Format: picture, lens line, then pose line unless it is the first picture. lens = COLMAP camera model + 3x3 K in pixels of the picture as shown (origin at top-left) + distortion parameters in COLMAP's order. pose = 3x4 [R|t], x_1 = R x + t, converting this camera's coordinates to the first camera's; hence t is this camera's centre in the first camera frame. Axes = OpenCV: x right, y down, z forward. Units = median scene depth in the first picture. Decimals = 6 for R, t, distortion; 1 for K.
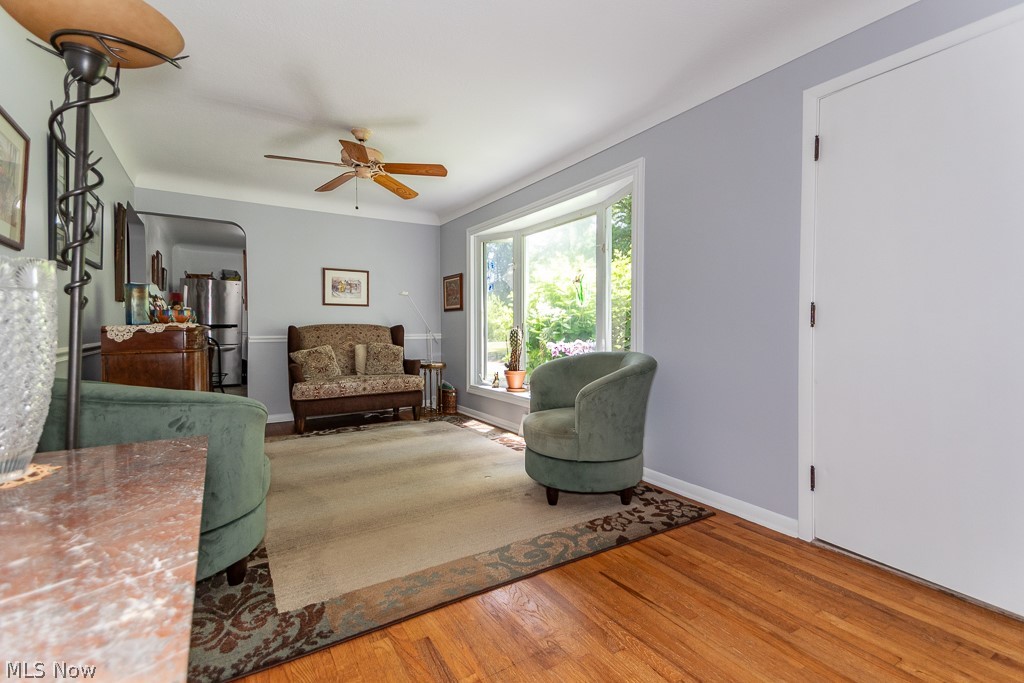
lens RADIAL K [[472.0, 0, 509.8], [0, 472.0, 333.4], [0, 0, 1]] dist [0.016744, -0.003892]
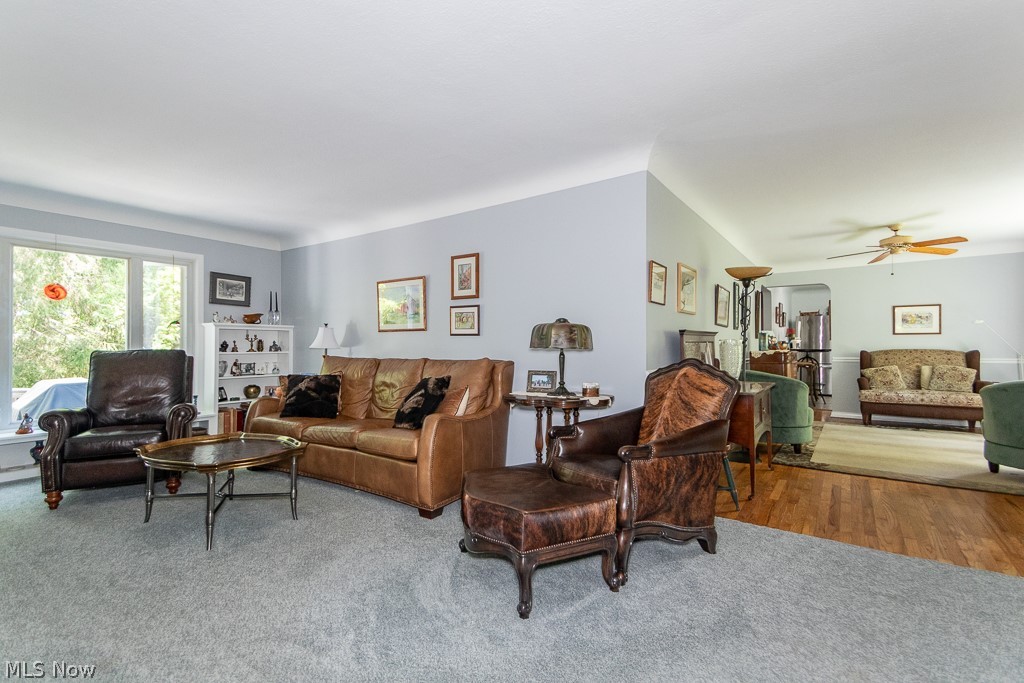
lens RADIAL K [[472.0, 0, 506.0], [0, 472.0, 343.8], [0, 0, 1]] dist [0.016744, -0.003892]
pose [[0.378912, -0.006414, -0.925411, 0.439390], [-0.014097, 0.999820, -0.012701, -0.002726], [0.925325, 0.017858, 0.378753, -0.513977]]
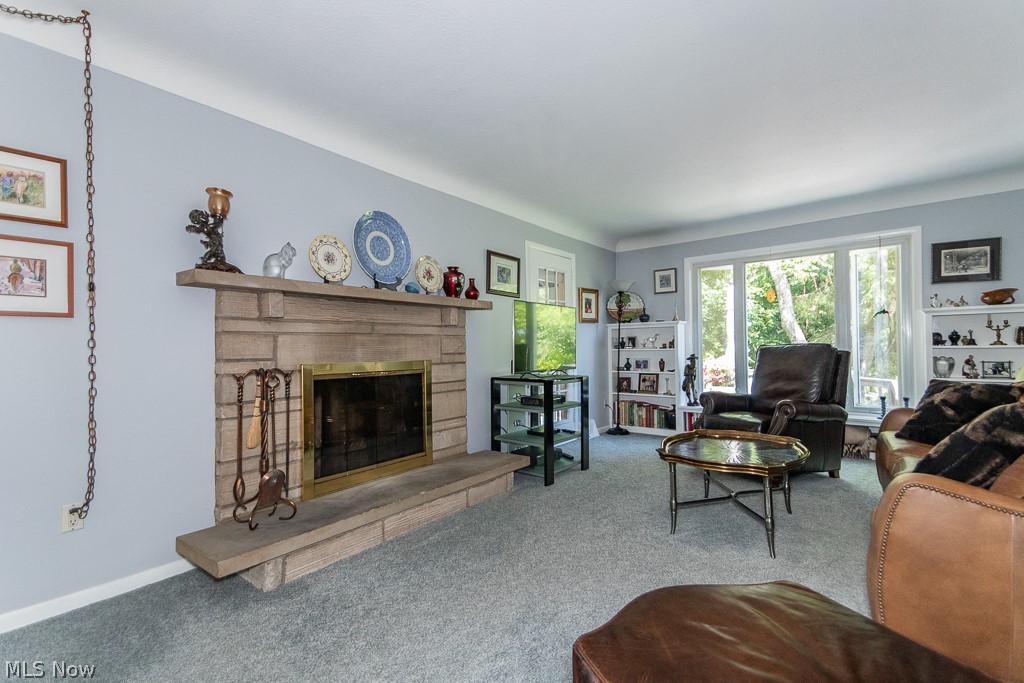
lens RADIAL K [[472.0, 0, 512.6], [0, 472.0, 338.8], [0, 0, 1]] dist [0.016744, -0.003892]
pose [[-0.952106, 0.007859, -0.305668, -0.398225], [0.007639, 0.999969, 0.001916, -0.017263], [0.305673, -0.000511, -0.952136, 0.637246]]
